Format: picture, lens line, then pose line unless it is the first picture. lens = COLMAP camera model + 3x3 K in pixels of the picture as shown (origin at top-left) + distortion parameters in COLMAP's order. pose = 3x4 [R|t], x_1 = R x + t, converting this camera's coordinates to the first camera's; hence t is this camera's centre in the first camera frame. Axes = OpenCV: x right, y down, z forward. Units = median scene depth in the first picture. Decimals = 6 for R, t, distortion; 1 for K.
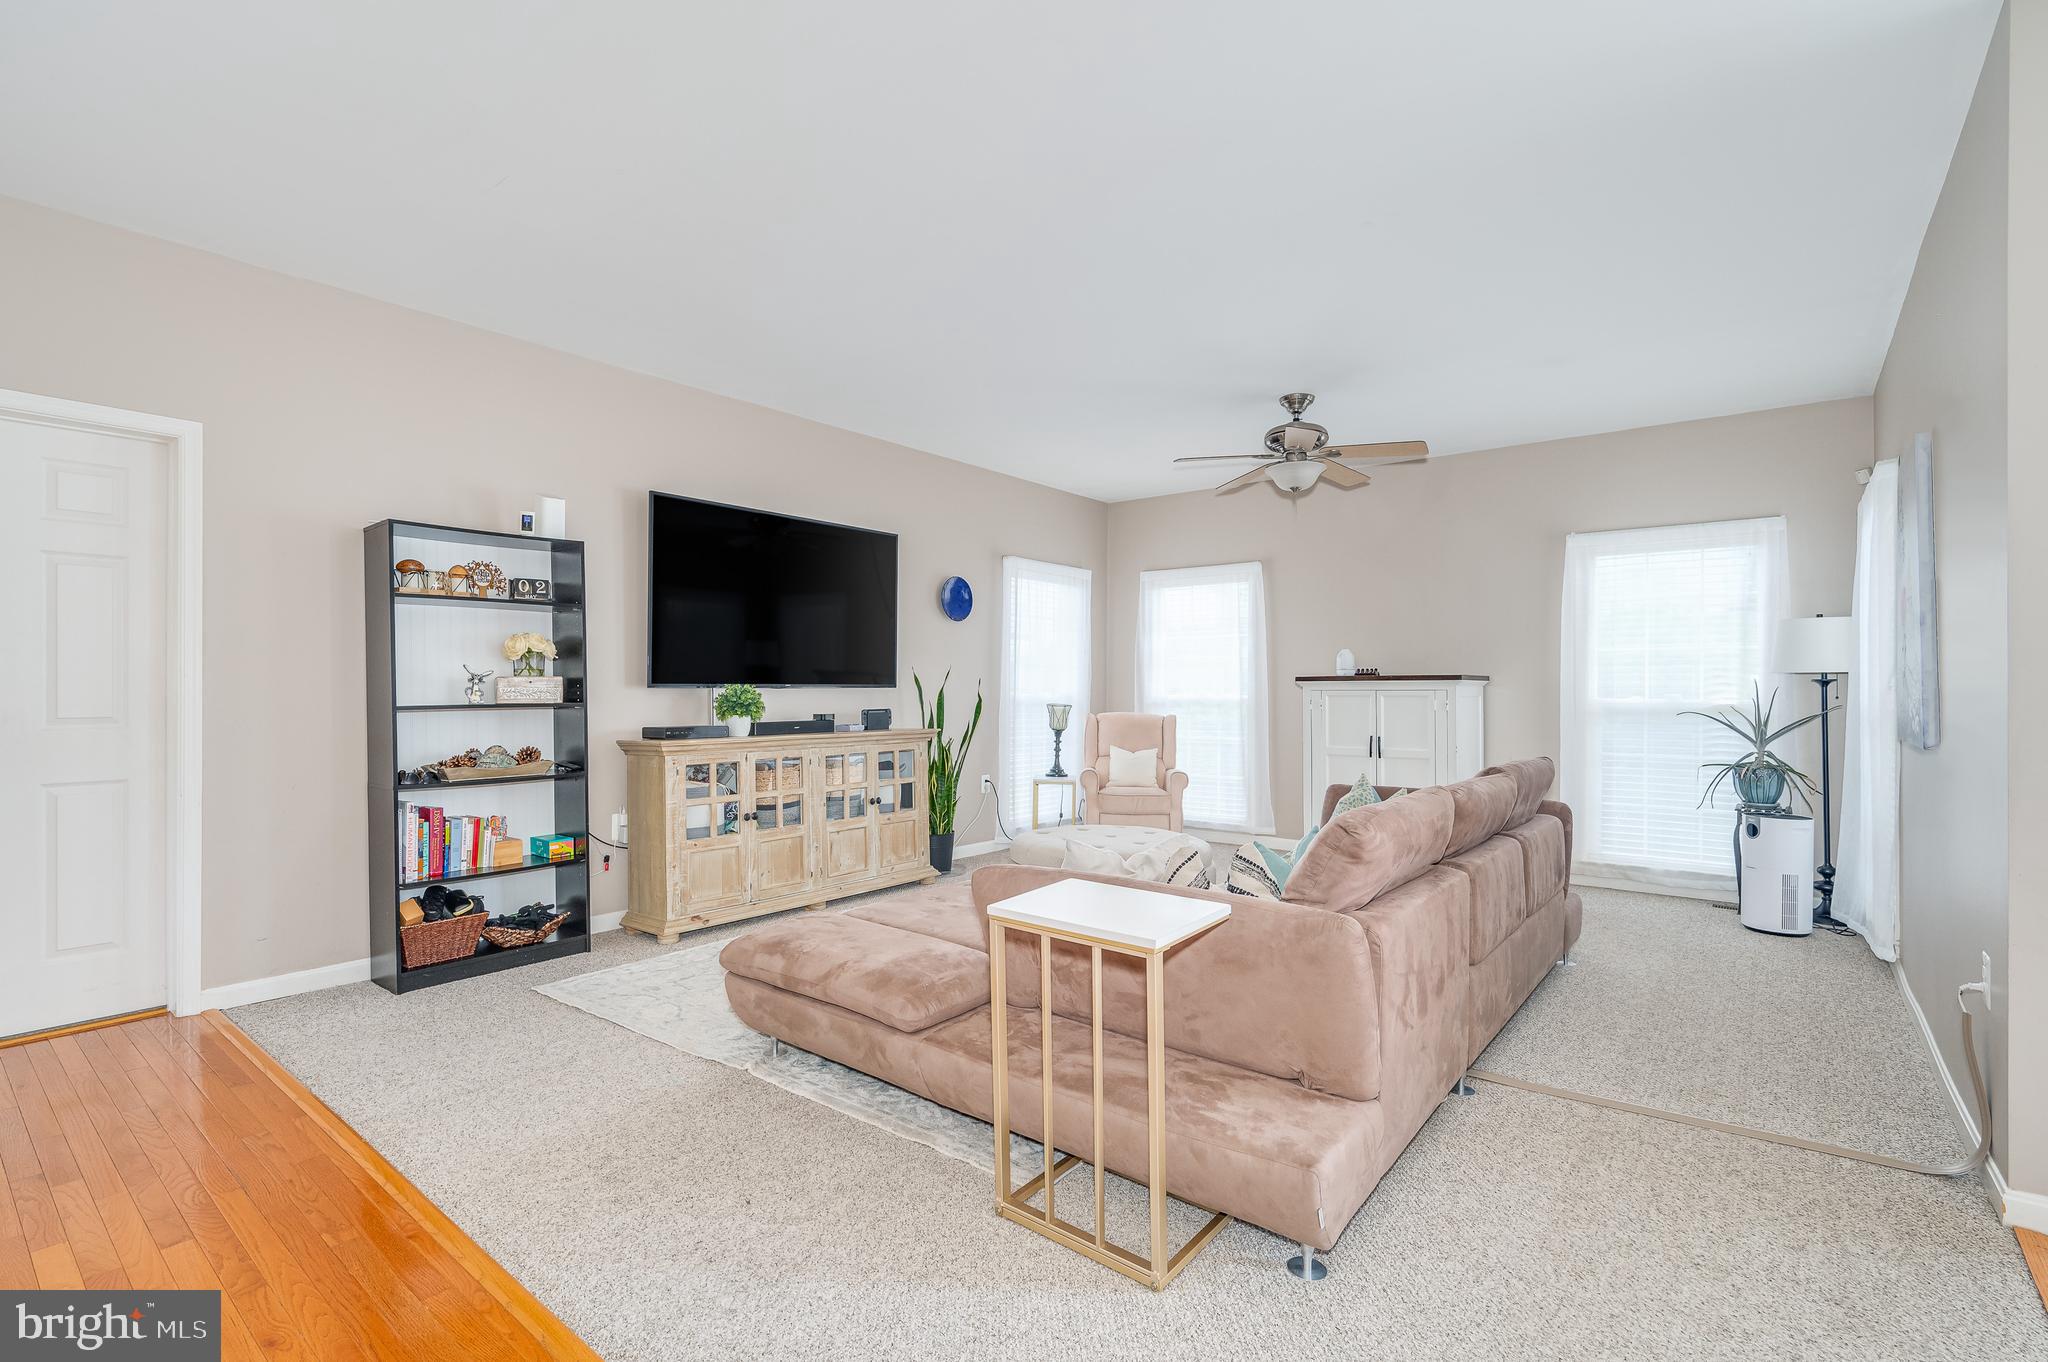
lens RADIAL K [[951.5, 0, 1027.1], [0, 951.5, 692.1], [0, 0, 1]] dist [-0.000653, 0.000215]
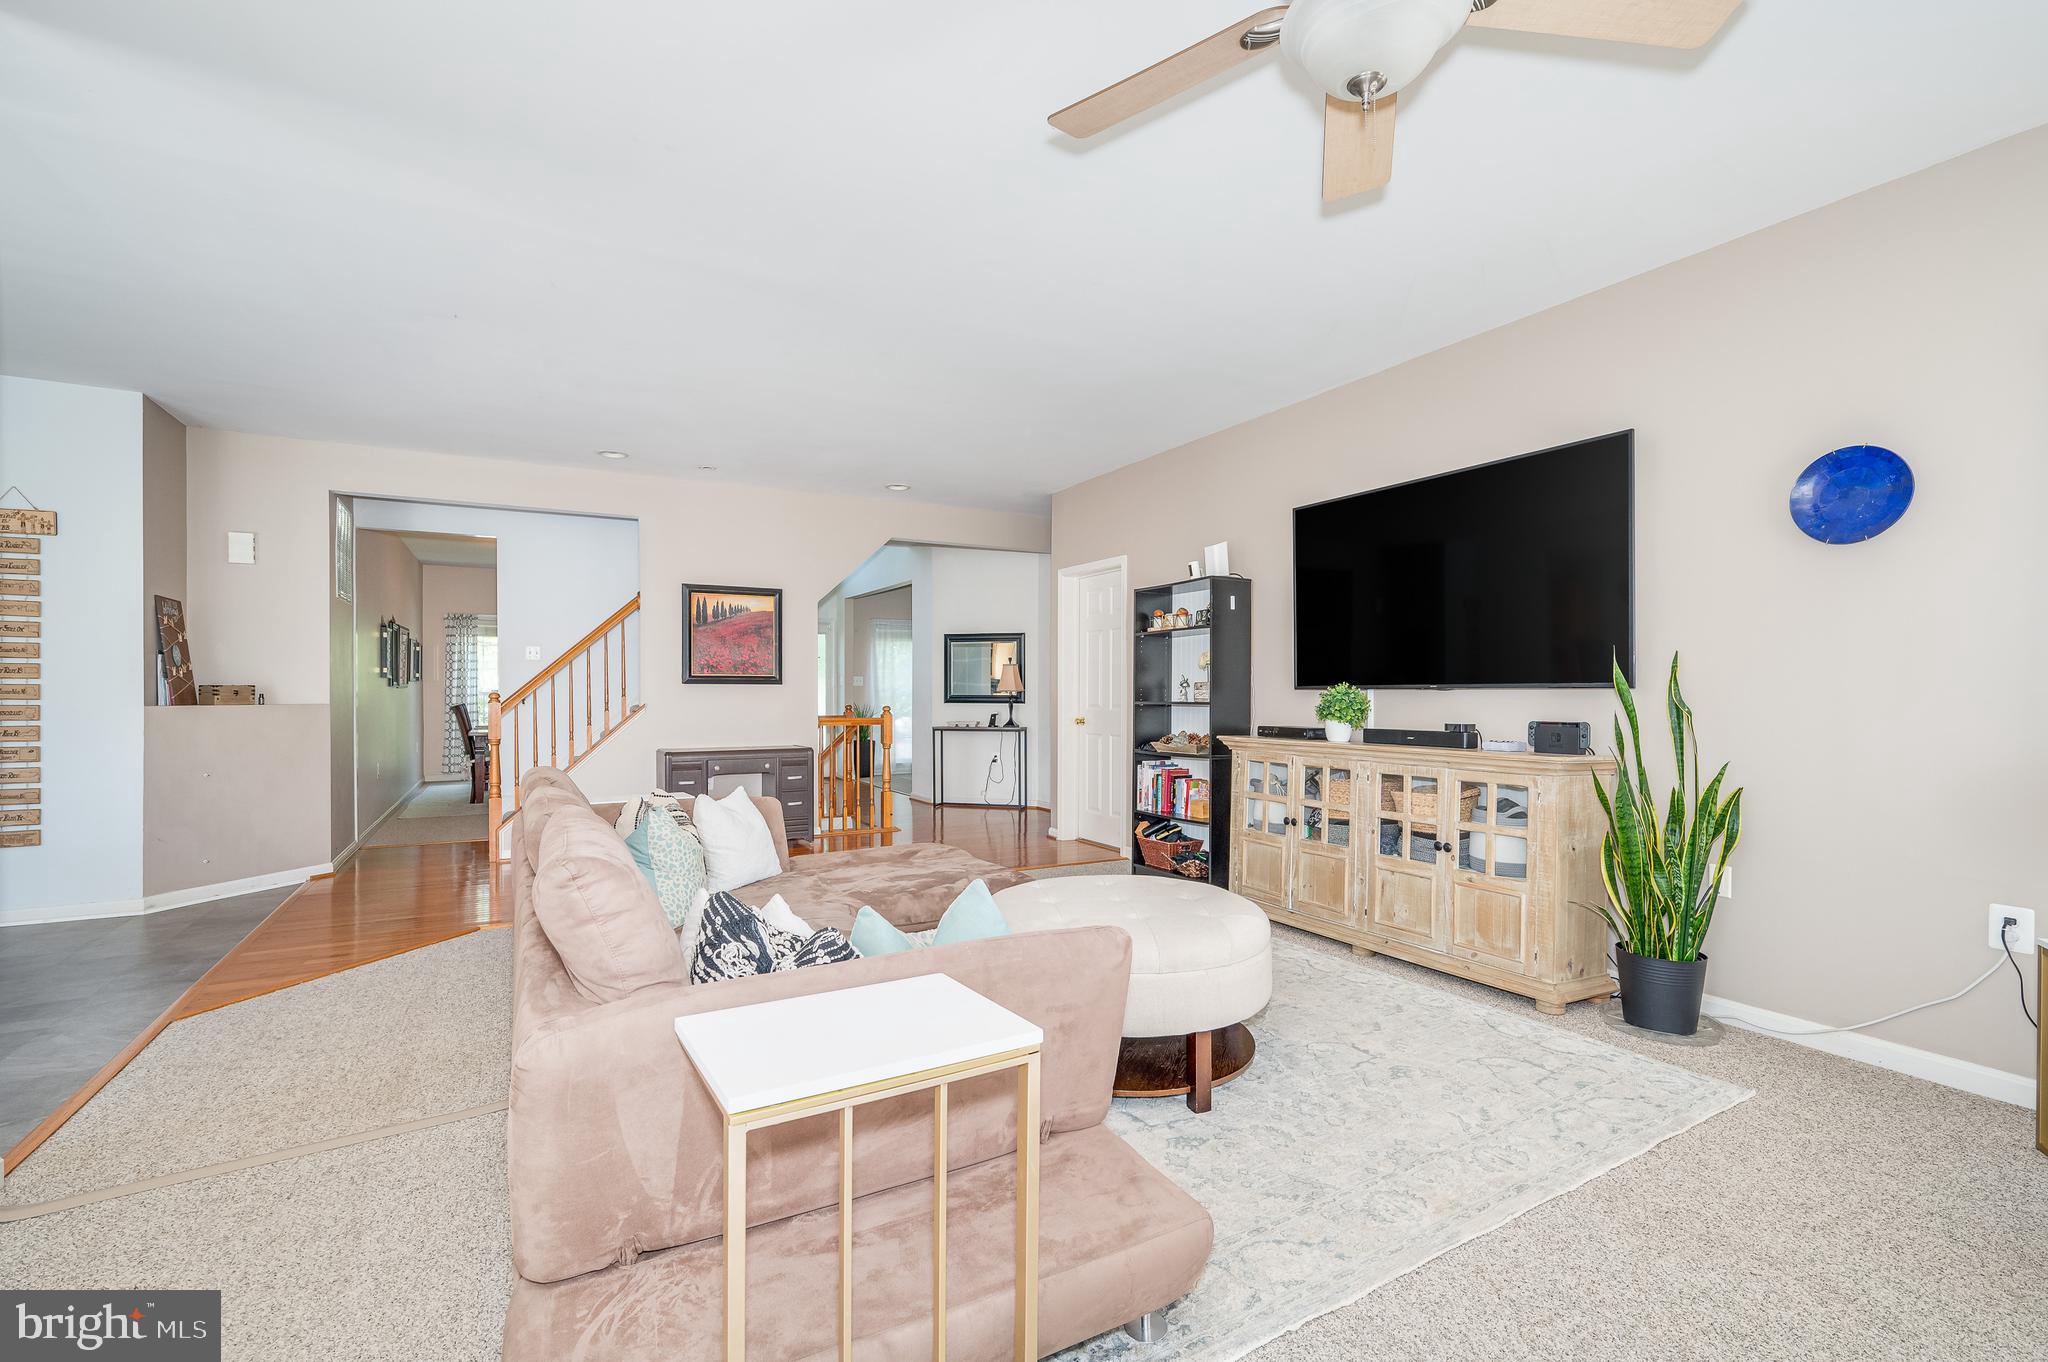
lens RADIAL K [[951.5, 0, 1027.1], [0, 951.5, 692.1], [0, 0, 1]] dist [-0.000653, 0.000215]
pose [[-0.397342, -0.003107, -0.917666, 0.649137], [-0.005782, 0.999983, -0.000882, 0.000421], [0.917653, 0.004955, -0.397353, 1.036910]]
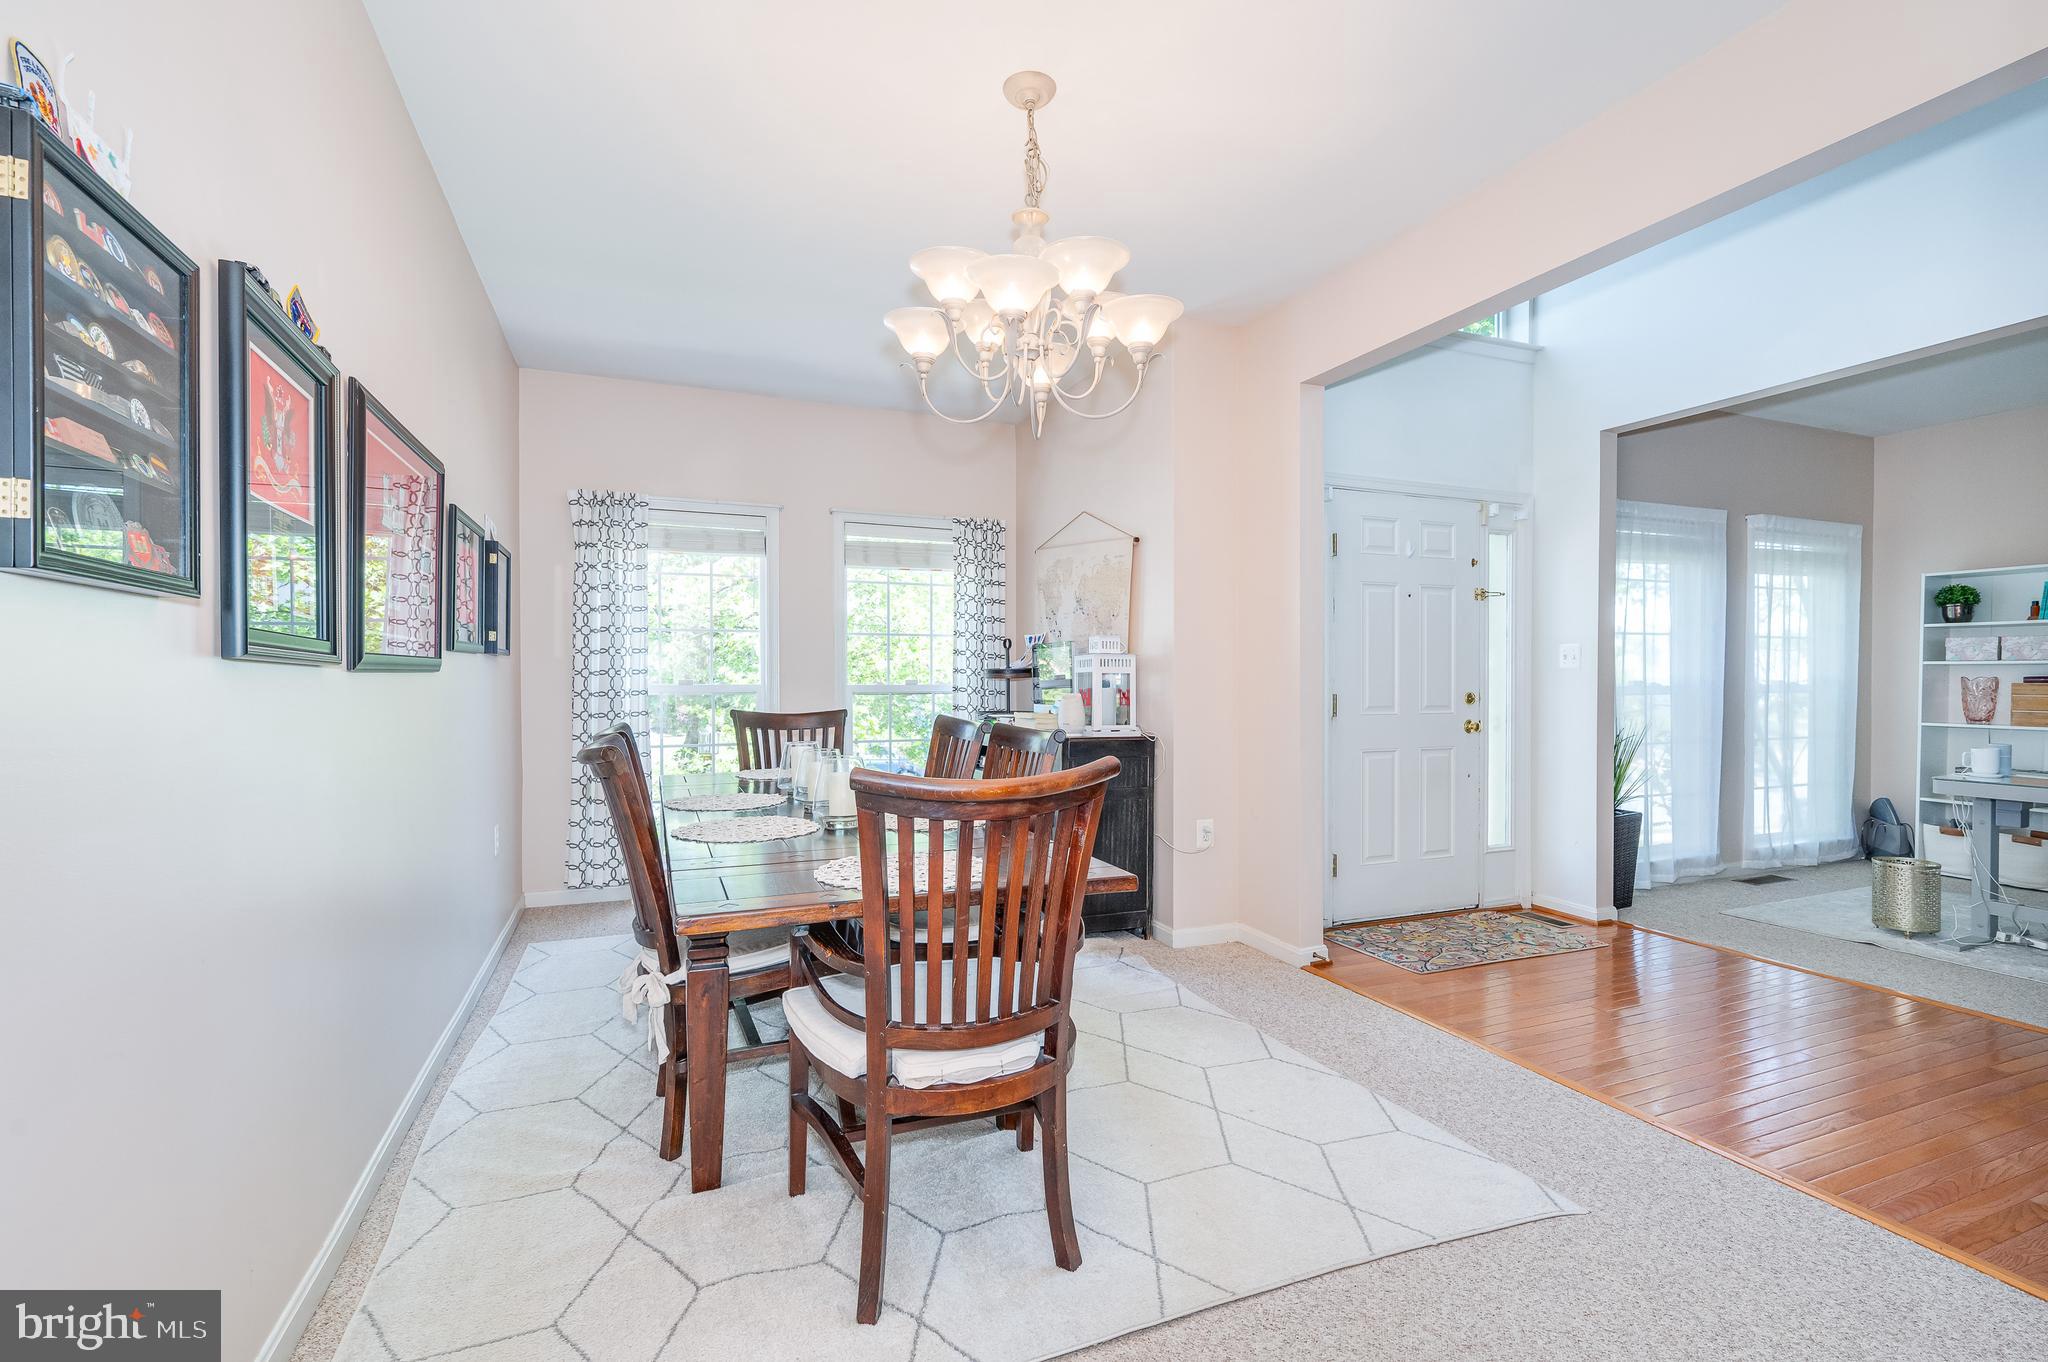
lens RADIAL K [[889.7, 0, 1013.3], [0, 889.7, 690.3], [0, 0, 1]] dist [0.000761, -0.000612]
pose [[-0.486143, 0.003770, -0.873871, -0.330646], [-0.006599, 0.999946, 0.007986, 0.001585], [0.873854, 0.009649, -0.486092, -0.339850]]
